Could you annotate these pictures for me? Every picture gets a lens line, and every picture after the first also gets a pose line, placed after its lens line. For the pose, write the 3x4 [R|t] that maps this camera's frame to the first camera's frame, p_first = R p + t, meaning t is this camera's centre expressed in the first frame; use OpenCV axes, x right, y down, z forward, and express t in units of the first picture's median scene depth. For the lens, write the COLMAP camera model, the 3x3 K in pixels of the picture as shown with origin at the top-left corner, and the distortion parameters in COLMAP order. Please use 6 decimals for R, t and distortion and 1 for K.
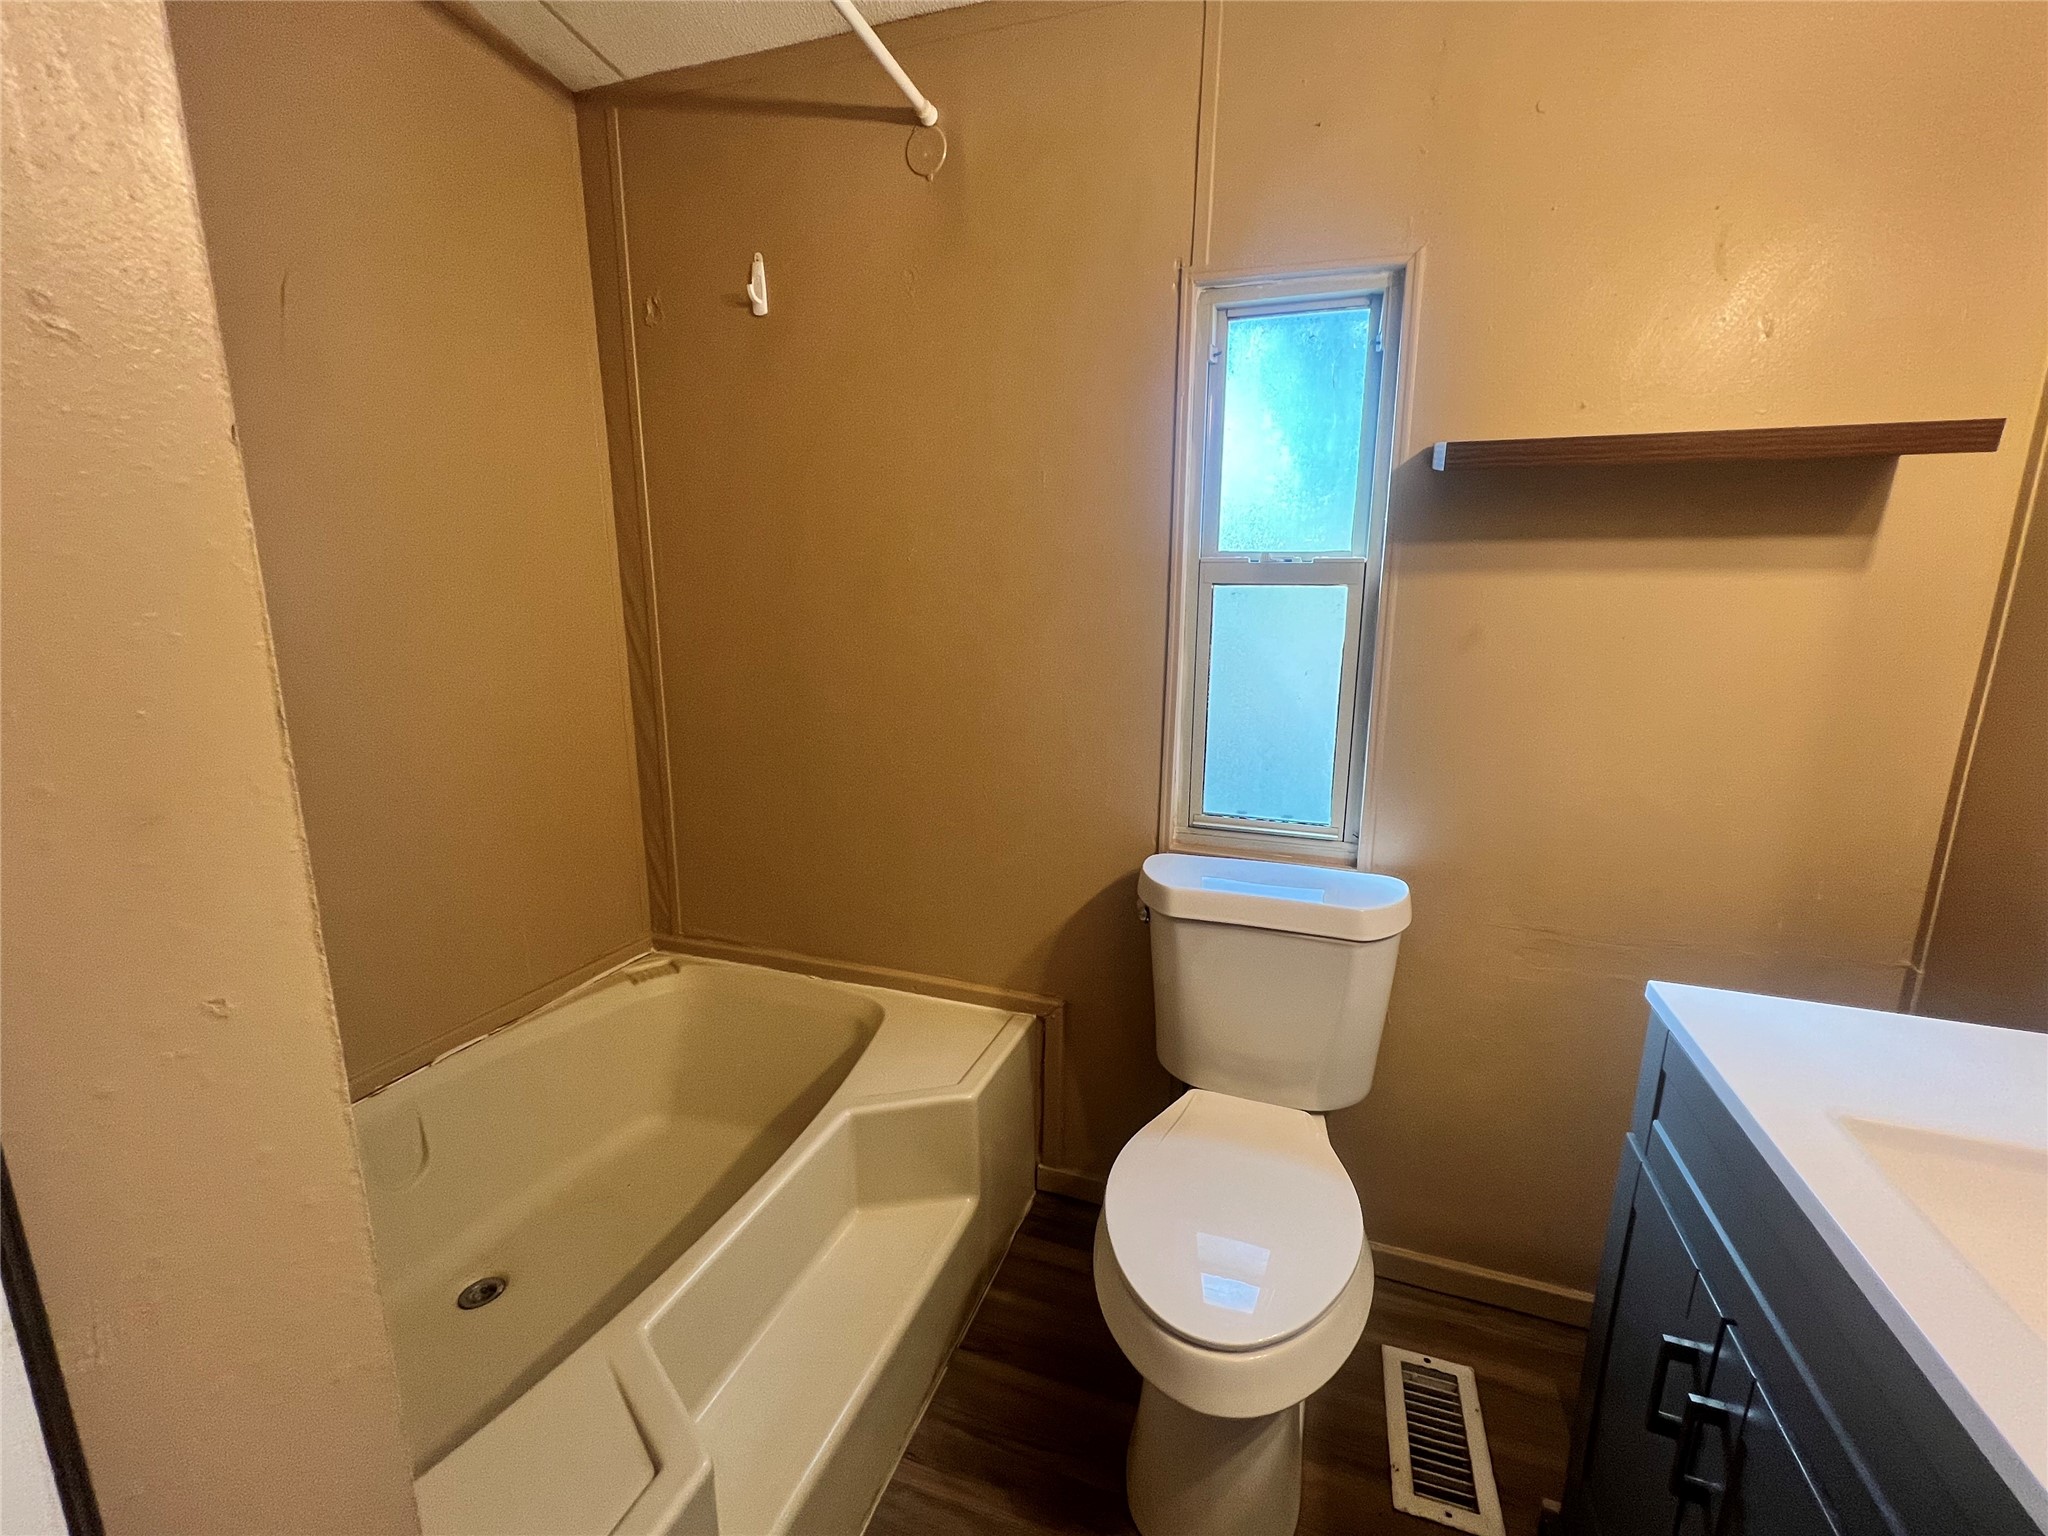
lens RADIAL K [[873.0, 0, 1024.0], [0, 873.0, 768.0], [0, 0, 1]] dist [-0.001147, 0.000550]
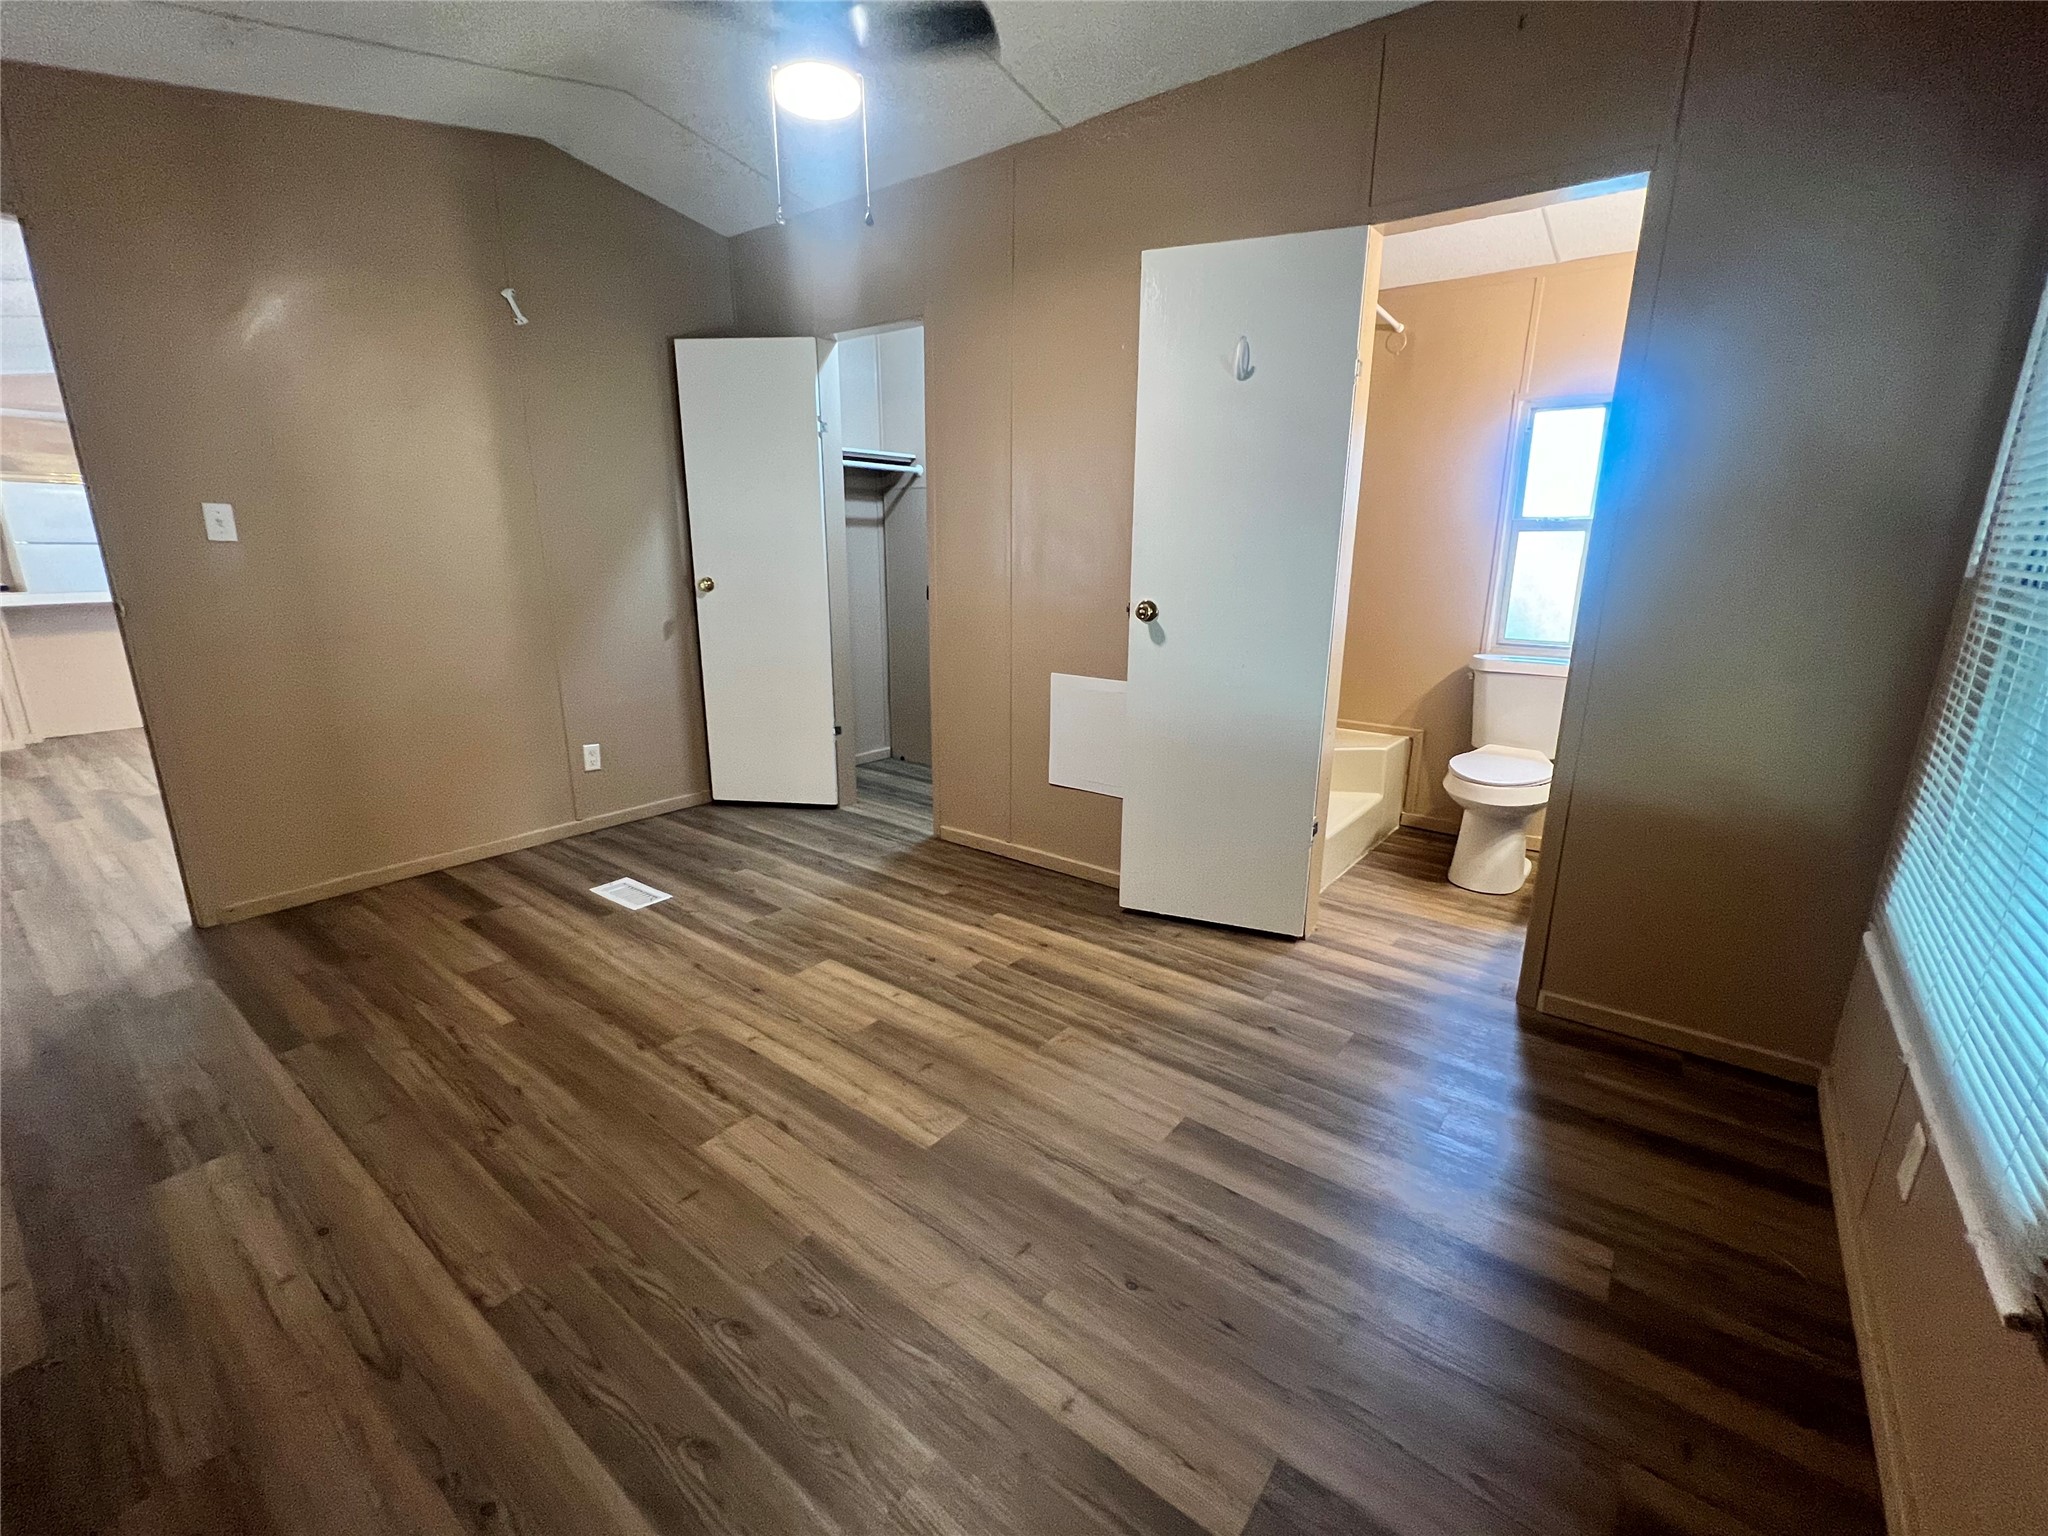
lens RADIAL K [[873.0, 0, 1024.0], [0, 873.0, 768.0], [0, 0, 1]] dist [-0.001147, 0.000550]
pose [[0.948665, 0.075153, -0.307225, -0.266084], [-0.061860, 0.996688, 0.052793, 0.373142], [0.310175, -0.031078, 0.950171, -1.617590]]
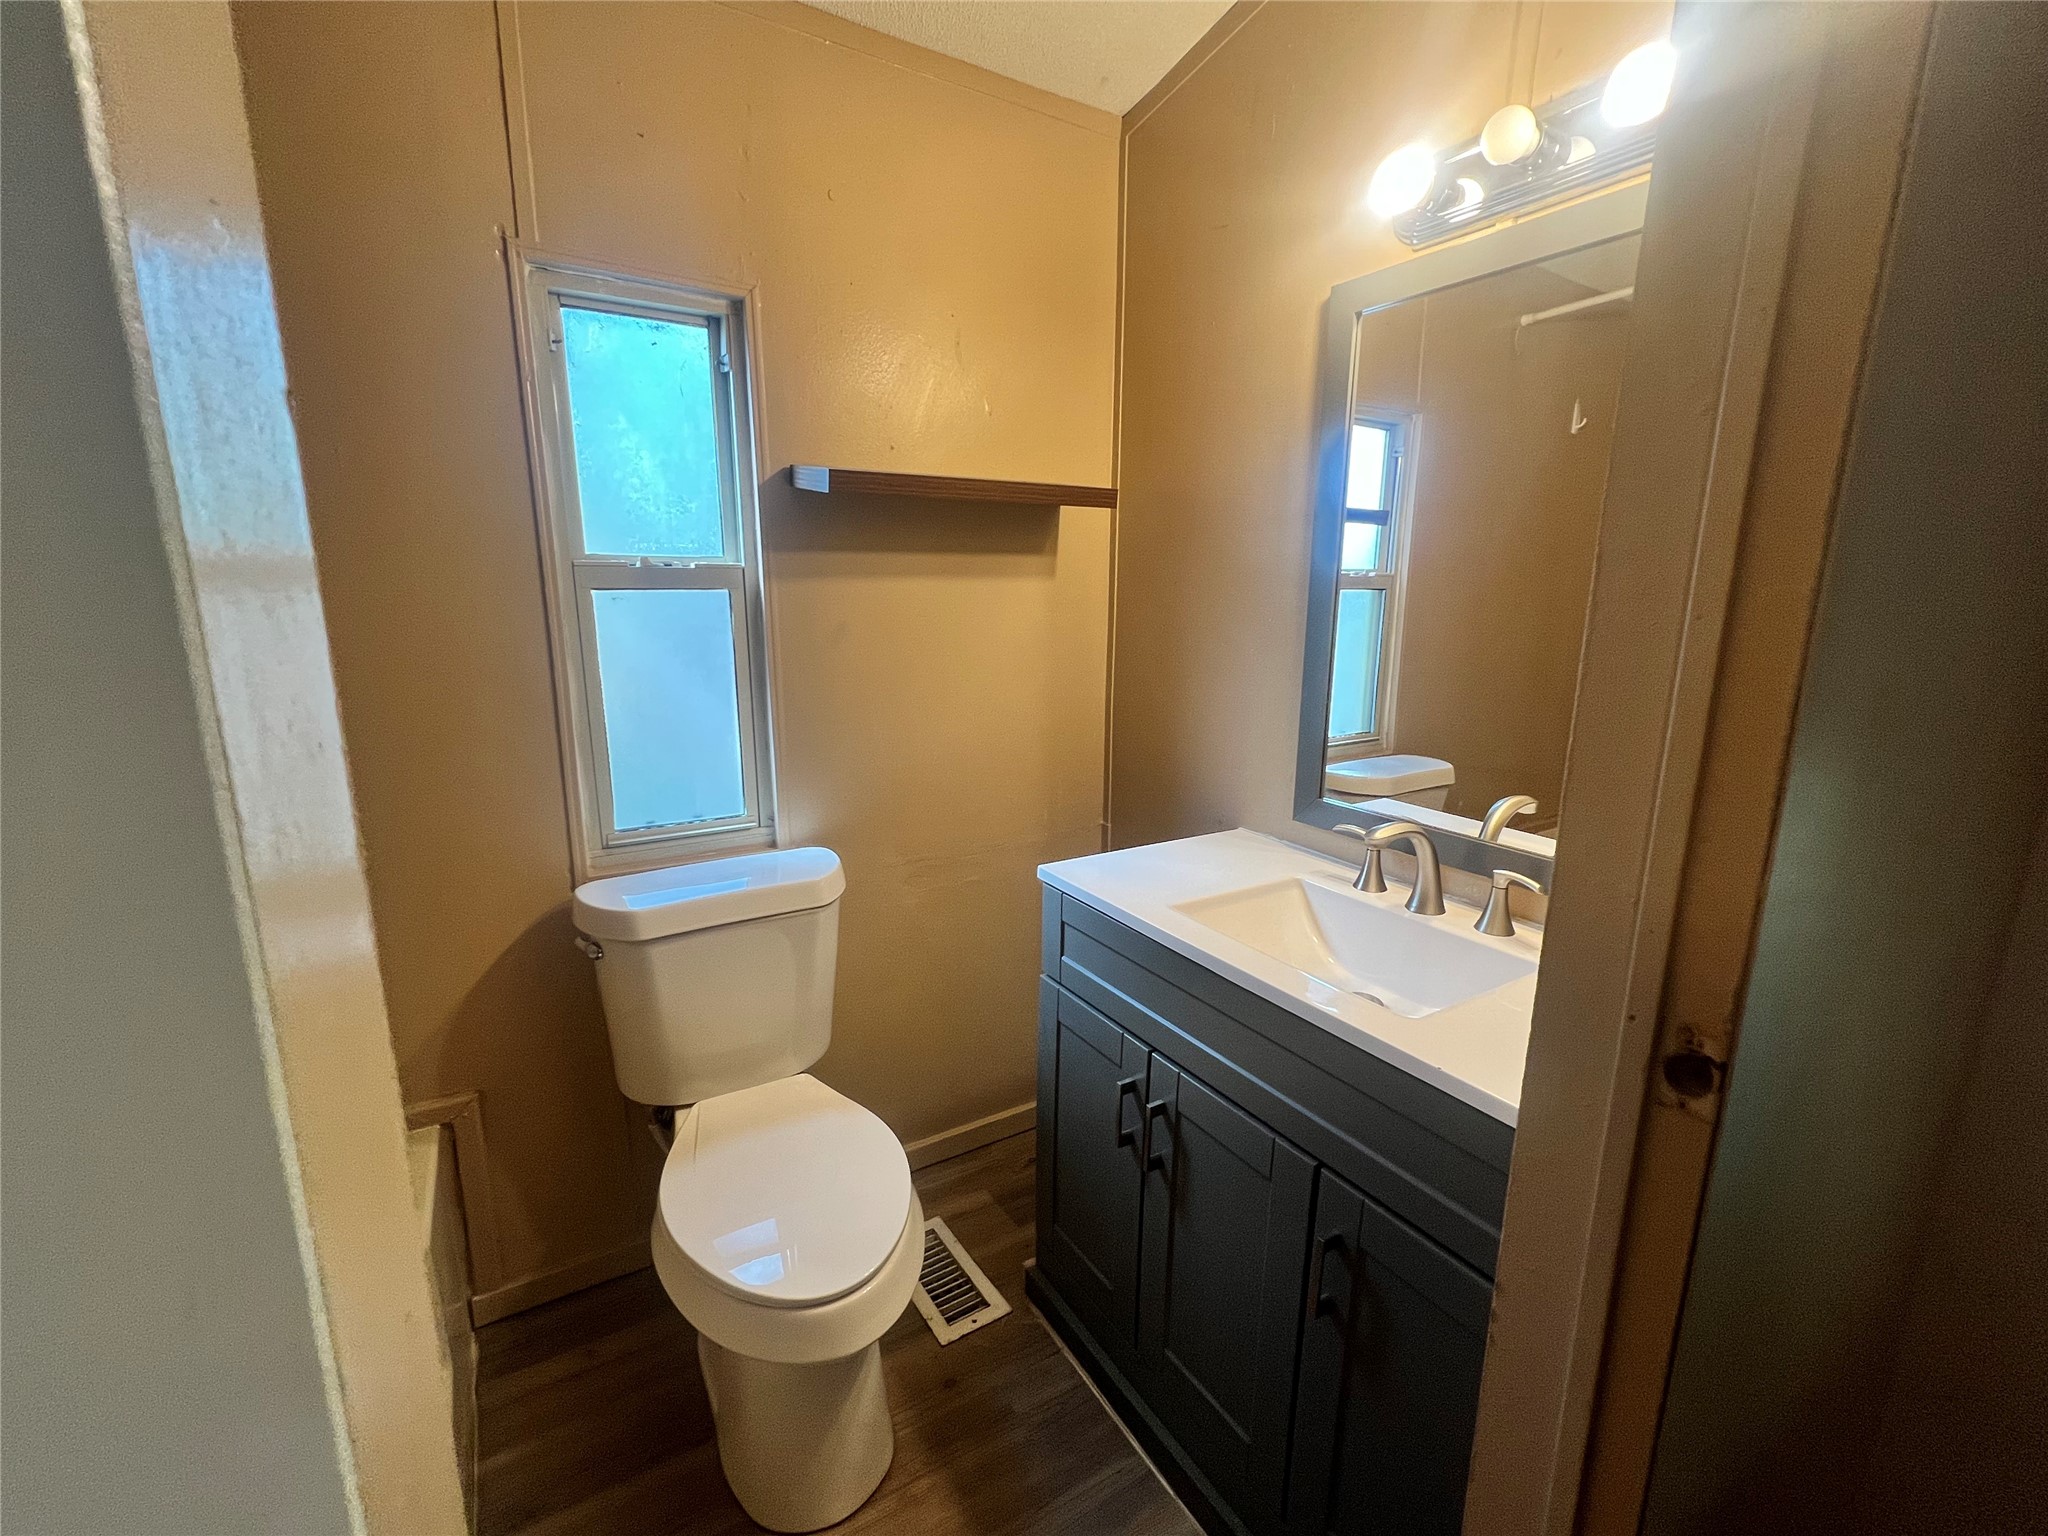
lens RADIAL K [[873.0, 0, 1024.0], [0, 873.0, 768.0], [0, 0, 1]] dist [-0.001147, 0.000550]
pose [[0.630910, -0.164935, 0.758122, -0.247612], [0.160525, 0.983749, 0.080433, -0.022875], [-0.759068, 0.070951, 0.647133, 0.054306]]
